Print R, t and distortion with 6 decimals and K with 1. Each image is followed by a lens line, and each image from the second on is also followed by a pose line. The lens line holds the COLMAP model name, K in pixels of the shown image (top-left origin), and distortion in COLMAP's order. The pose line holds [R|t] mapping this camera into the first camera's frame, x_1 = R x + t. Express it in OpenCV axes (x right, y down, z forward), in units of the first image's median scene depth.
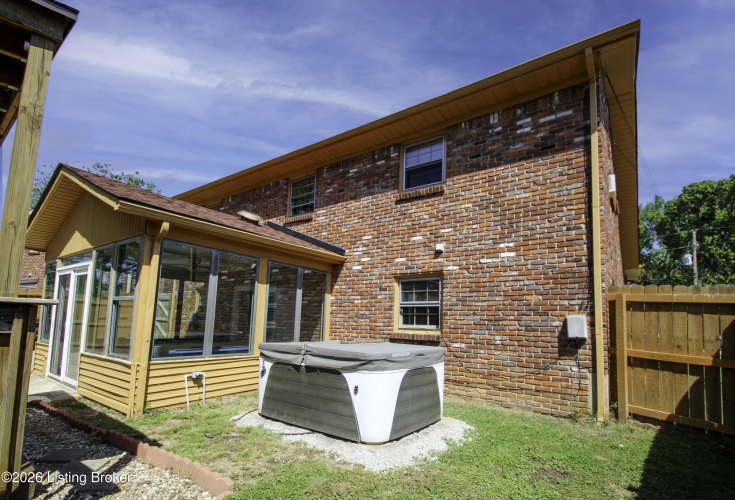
lens RADIAL K [[354.3, 0, 368.1], [0, 354.3, 290.4], [0, 0, 1]] dist [-0.010476, -0.000667]
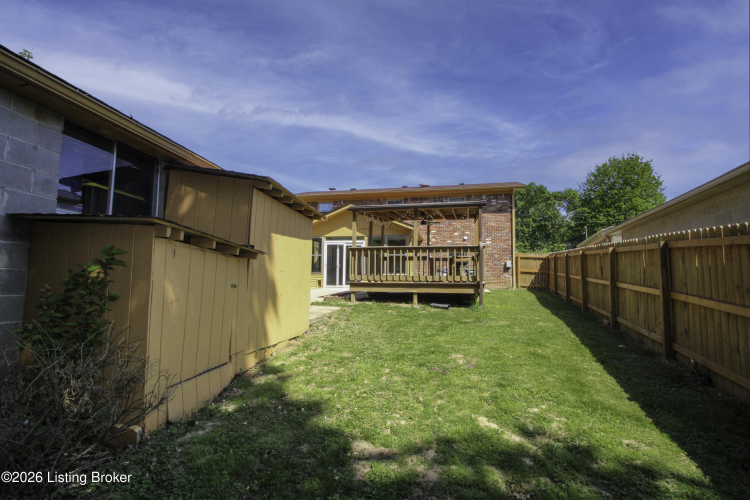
lens RADIAL K [[346.1, 0, 373.6], [0, 346.1, 257.2], [0, 0, 1]] dist [0.001499, -0.012582]
pose [[0.917709, 0.005336, 0.397219, -1.996383], [-0.019975, 0.999265, 0.032727, -0.051776], [-0.396752, -0.037969, 0.917140, -1.627031]]
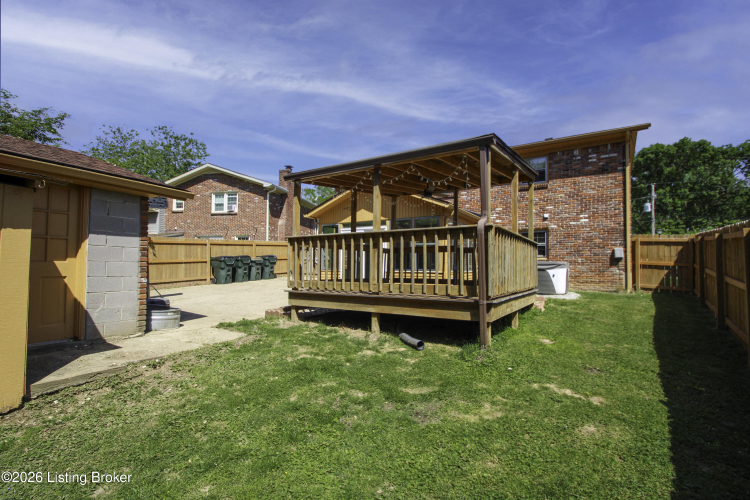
lens RADIAL K [[346.1, 0, 373.6], [0, 346.1, 257.2], [0, 0, 1]] dist [0.001499, -0.012582]
pose [[0.996422, -0.023253, 0.081253, -1.139199], [0.017788, 0.997571, 0.067351, -0.046161], [-0.082622, -0.065664, 0.994415, -1.066547]]
